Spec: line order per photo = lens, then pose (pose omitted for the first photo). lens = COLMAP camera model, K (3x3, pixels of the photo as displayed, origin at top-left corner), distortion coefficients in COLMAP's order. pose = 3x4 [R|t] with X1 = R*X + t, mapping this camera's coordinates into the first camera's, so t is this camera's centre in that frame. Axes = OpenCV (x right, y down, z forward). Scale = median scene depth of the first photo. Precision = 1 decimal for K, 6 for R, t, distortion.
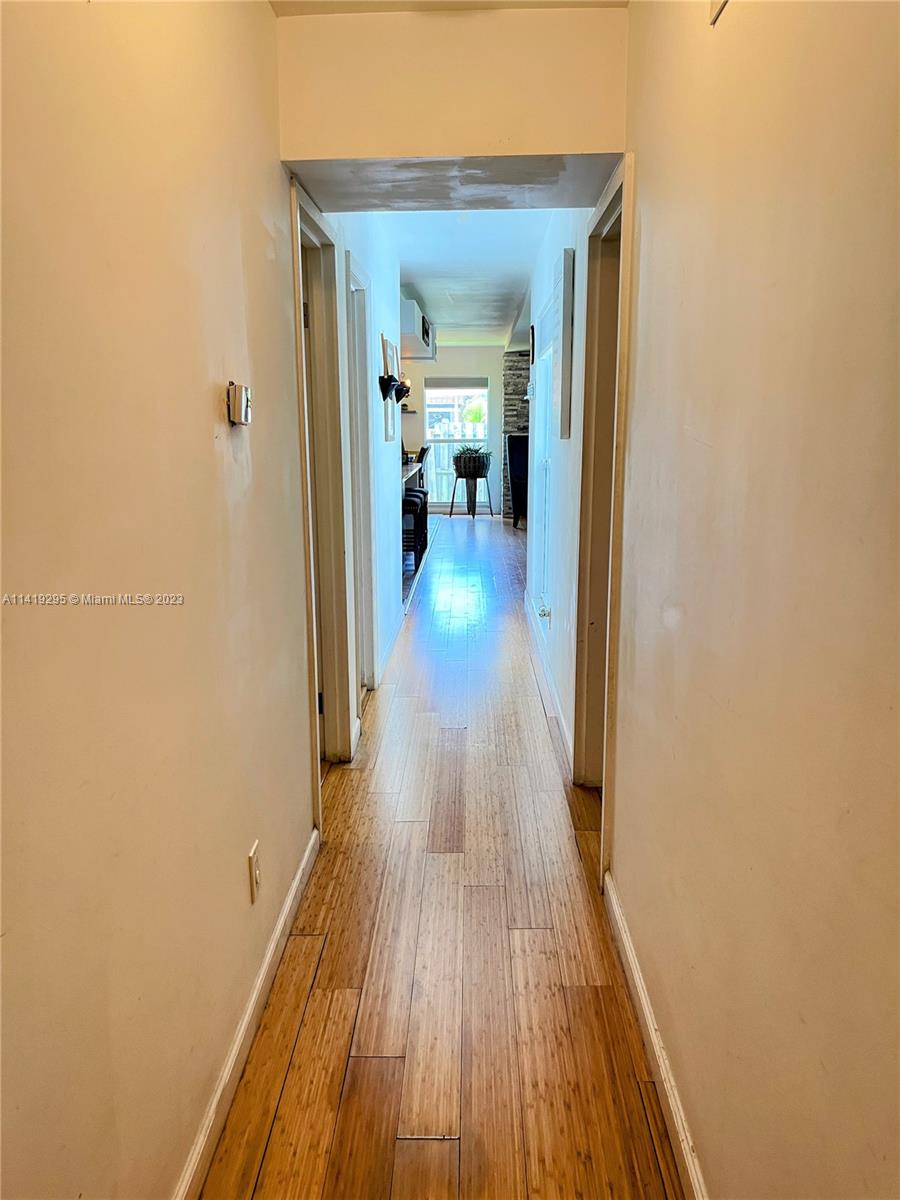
lens RADIAL K [[912.8, 0, 449.4], [0, 912.8, 600.7], [0, 0, 1]] dist [0.055684, -0.078982]
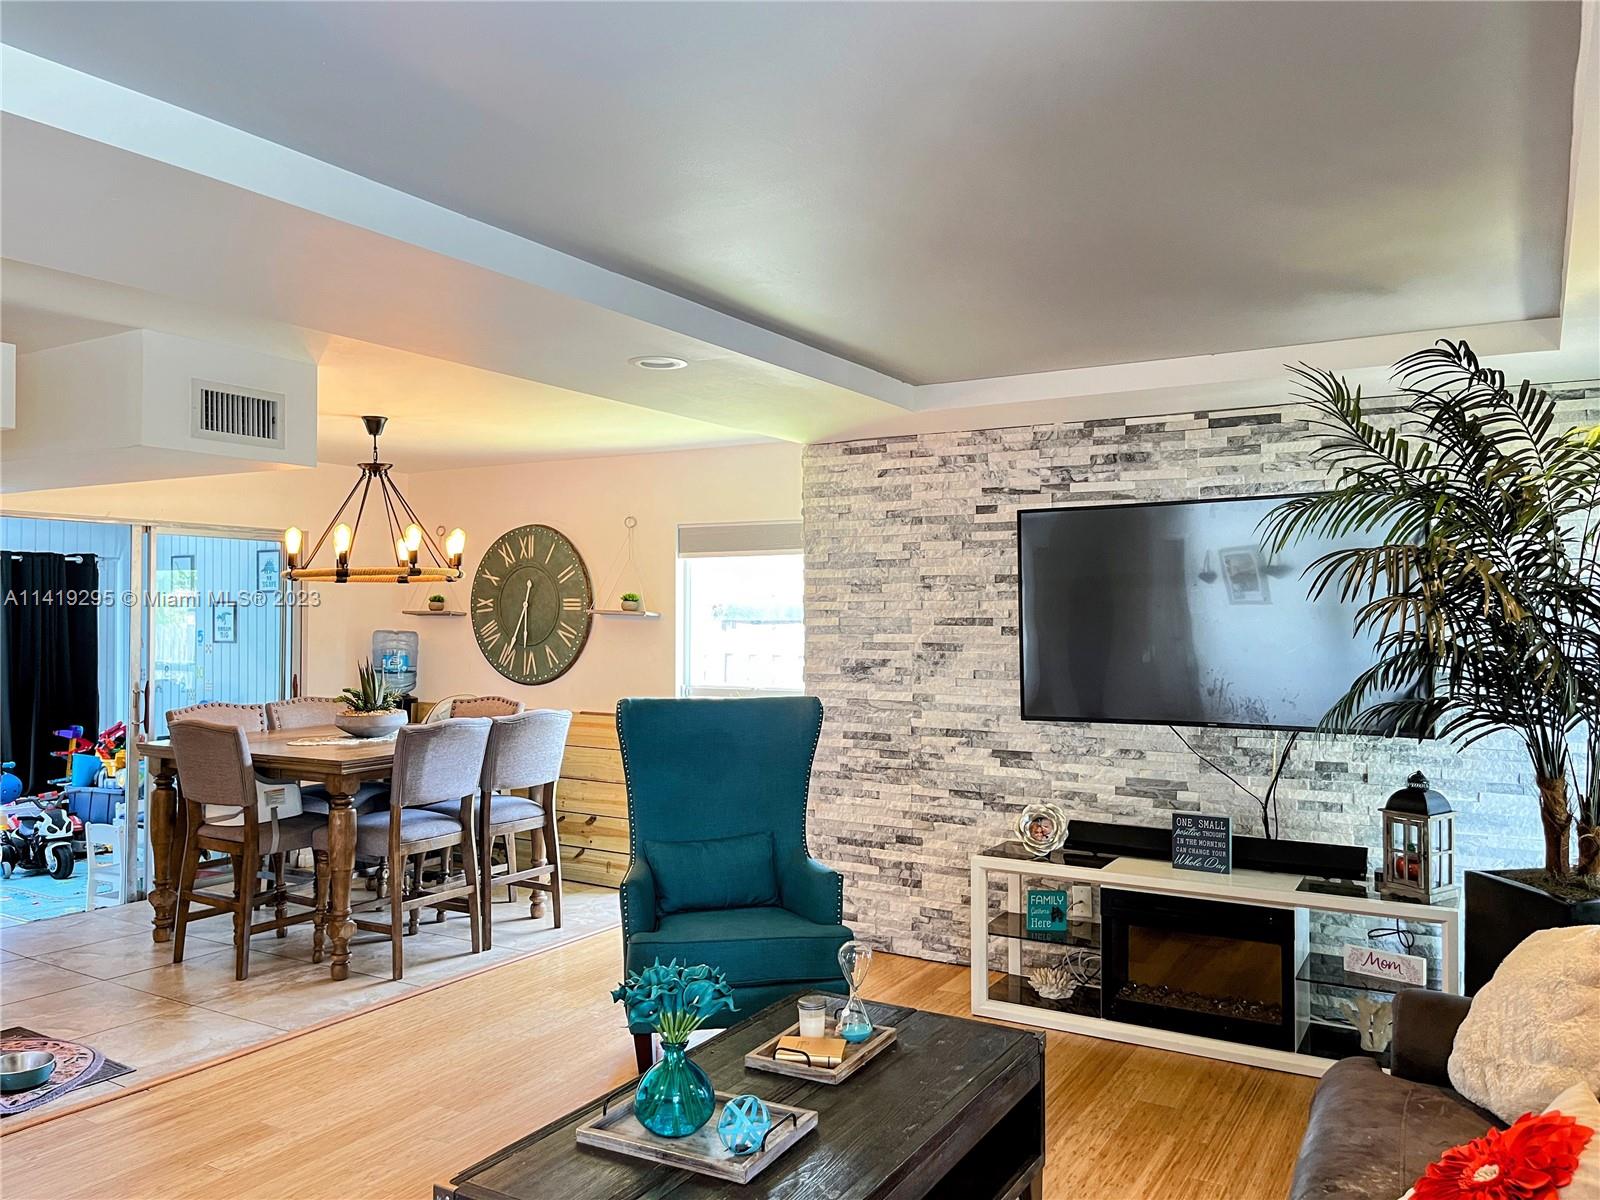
lens RADIAL K [[1217.1, 0, 792.6], [0, 1217.1, 596.8], [0, 0, 1]] dist [0.055684, -0.078982]
pose [[0.870348, 0.000458, -0.492437, 0.275616], [-0.102838, 0.978119, -0.180850, -0.133819], [0.481579, 0.208043, 0.851351, 0.621588]]
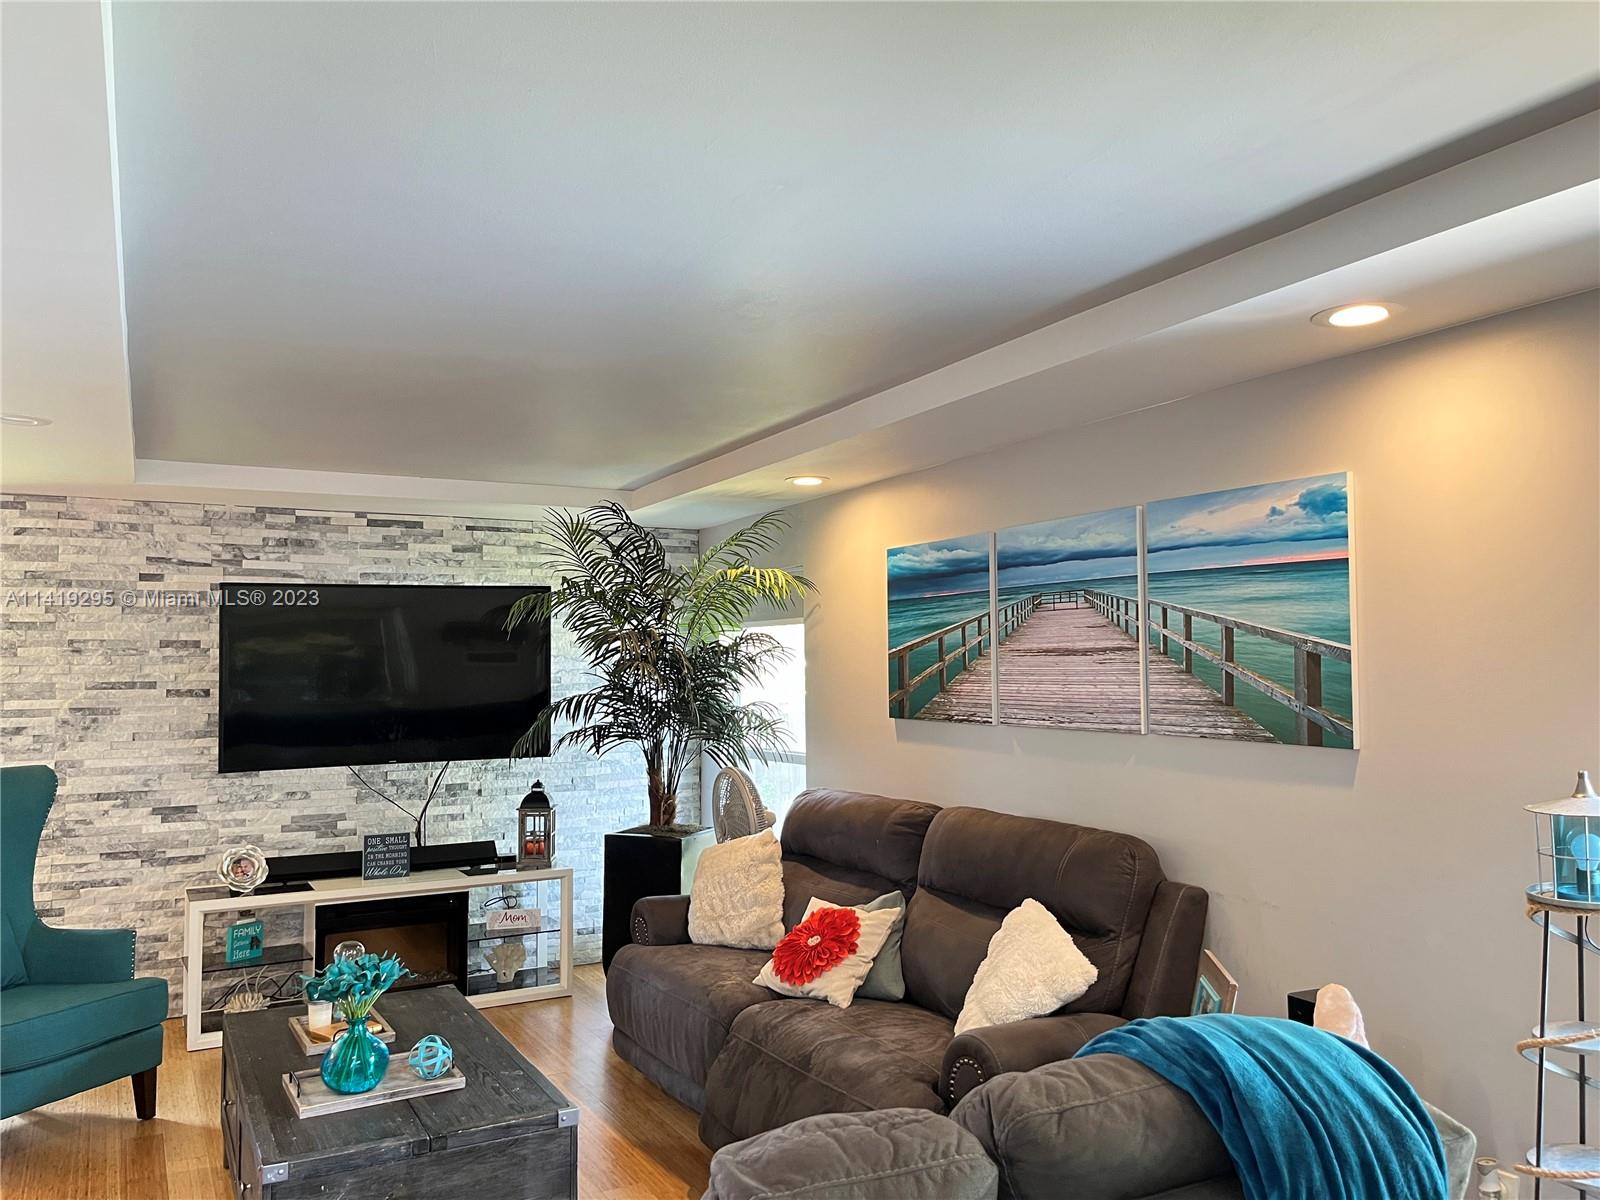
lens RADIAL K [[1217.1, 0, 798.0], [0, 1217.1, 605.7], [0, 0, 1]] dist [0.055684, -0.078982]
pose [[0.866466, 0.023365, 0.498689, 0.112271], [0.103179, 0.968957, -0.224671, -0.113320], [-0.488457, 0.246124, 0.837157, 0.525698]]
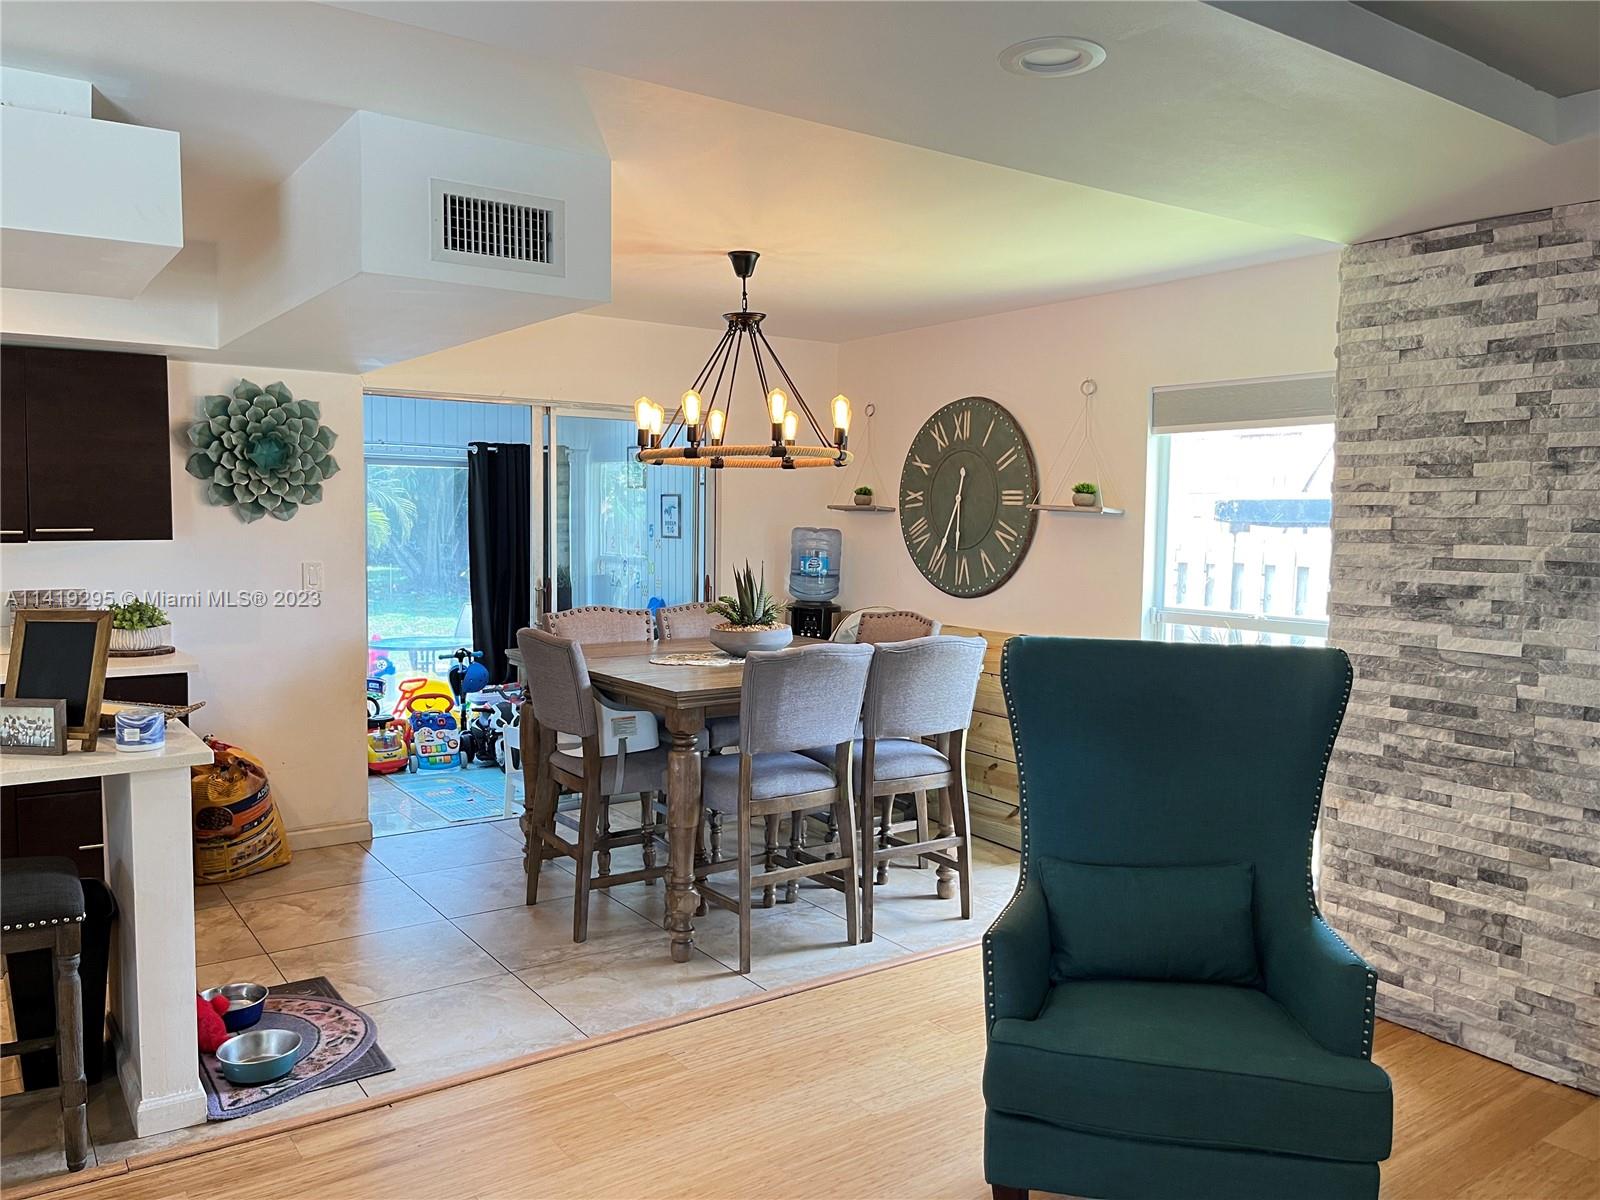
lens RADIAL K [[1217.1, 0, 801.3], [0, 1217.1, 597.8], [0, 0, 1]] dist [0.055684, -0.078982]
pose [[0.599230, 0.070682, -0.797451, 0.218024], [-0.171798, 0.984243, -0.041856, -0.154547], [0.781927, 0.162082, 0.601930, 0.733452]]
